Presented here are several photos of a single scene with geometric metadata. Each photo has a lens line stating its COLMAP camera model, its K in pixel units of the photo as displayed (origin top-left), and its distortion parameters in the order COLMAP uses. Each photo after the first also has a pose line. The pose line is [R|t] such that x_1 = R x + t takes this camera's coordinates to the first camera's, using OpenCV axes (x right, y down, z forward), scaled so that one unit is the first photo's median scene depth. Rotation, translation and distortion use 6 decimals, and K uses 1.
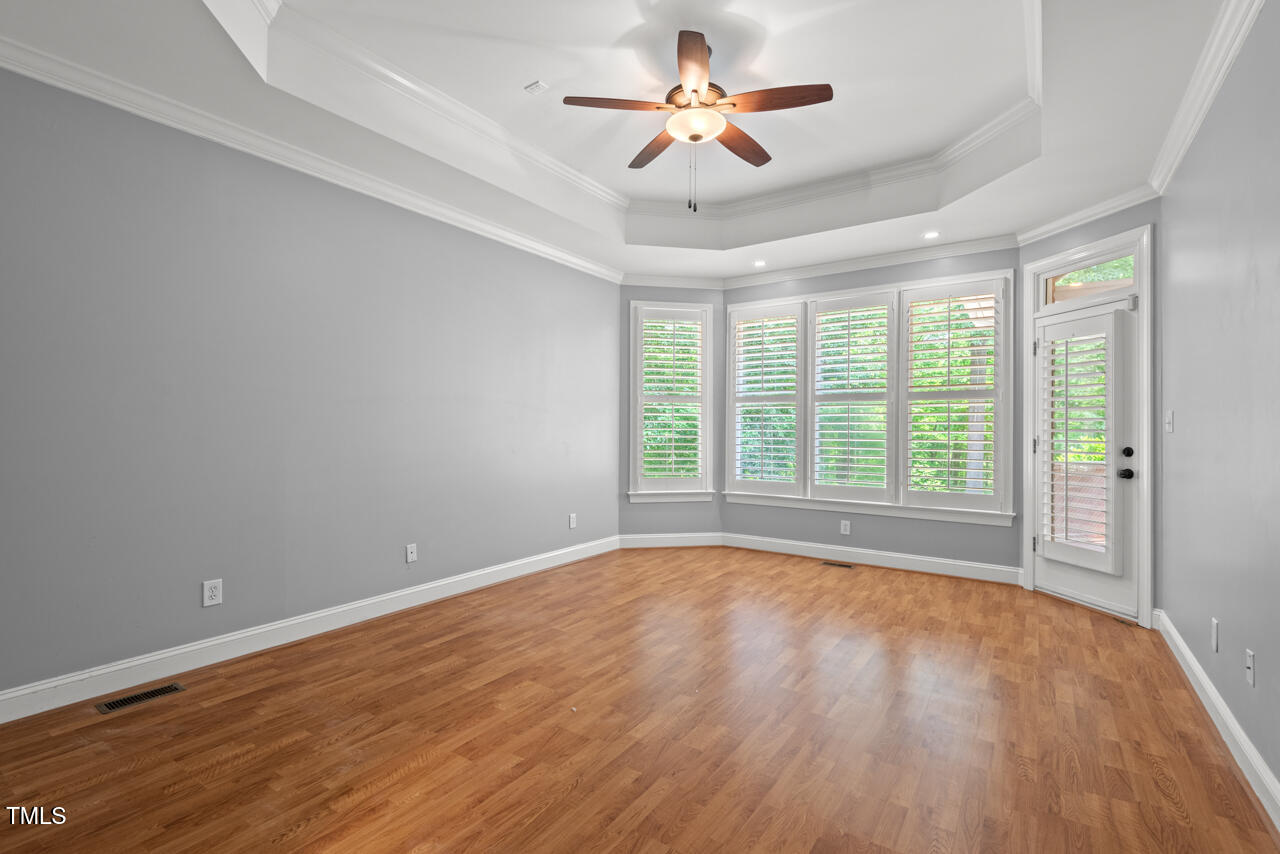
lens RADIAL K [[579.4, 0, 644.3], [0, 579.4, 428.0], [0, 0, 1]] dist [0.019394, -0.001112]
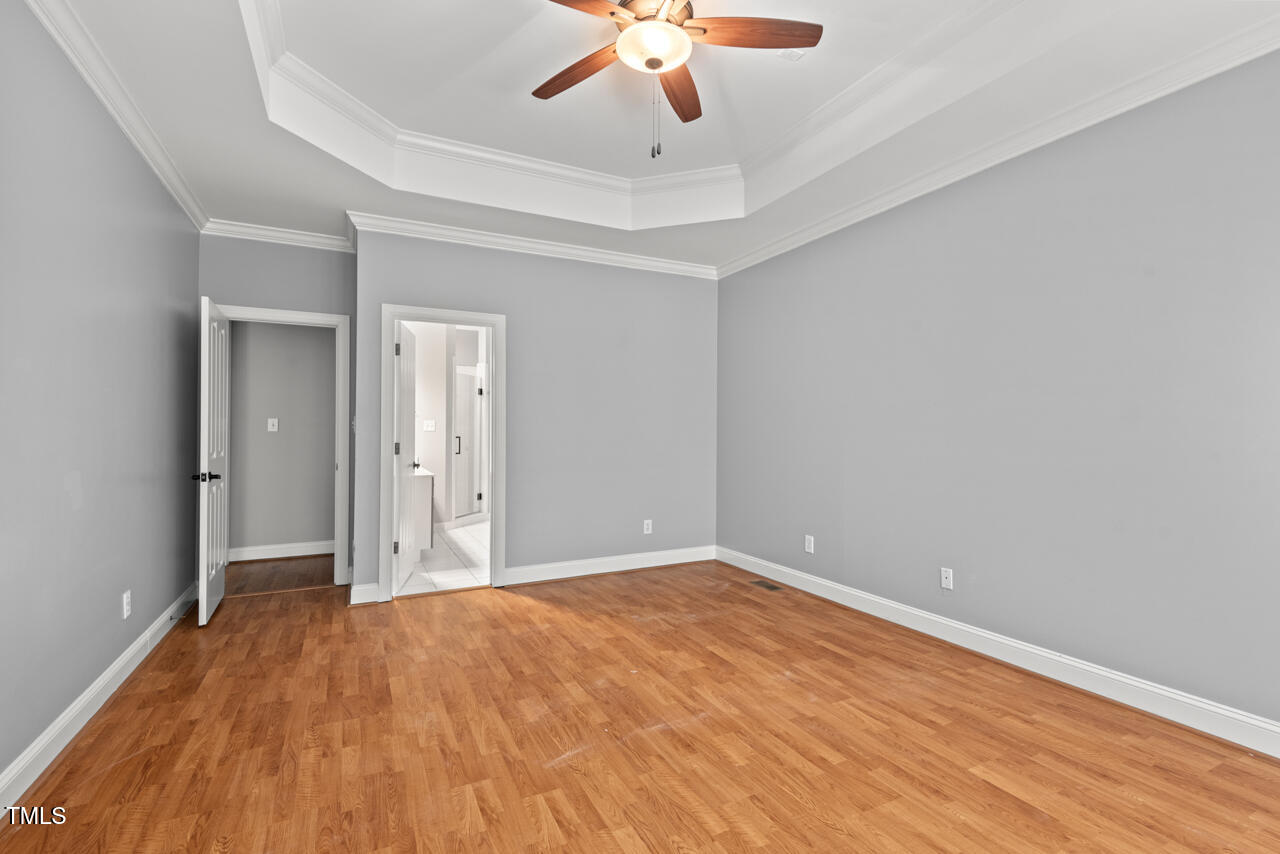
lens RADIAL K [[579.4, 0, 644.3], [0, 579.4, 428.0], [0, 0, 1]] dist [0.019394, -0.001112]
pose [[-0.487605, -0.012951, -0.872968, 0.798617], [-0.004958, 0.999915, -0.012064, 0.003408], [0.873050, -0.001554, -0.487628, 1.409686]]
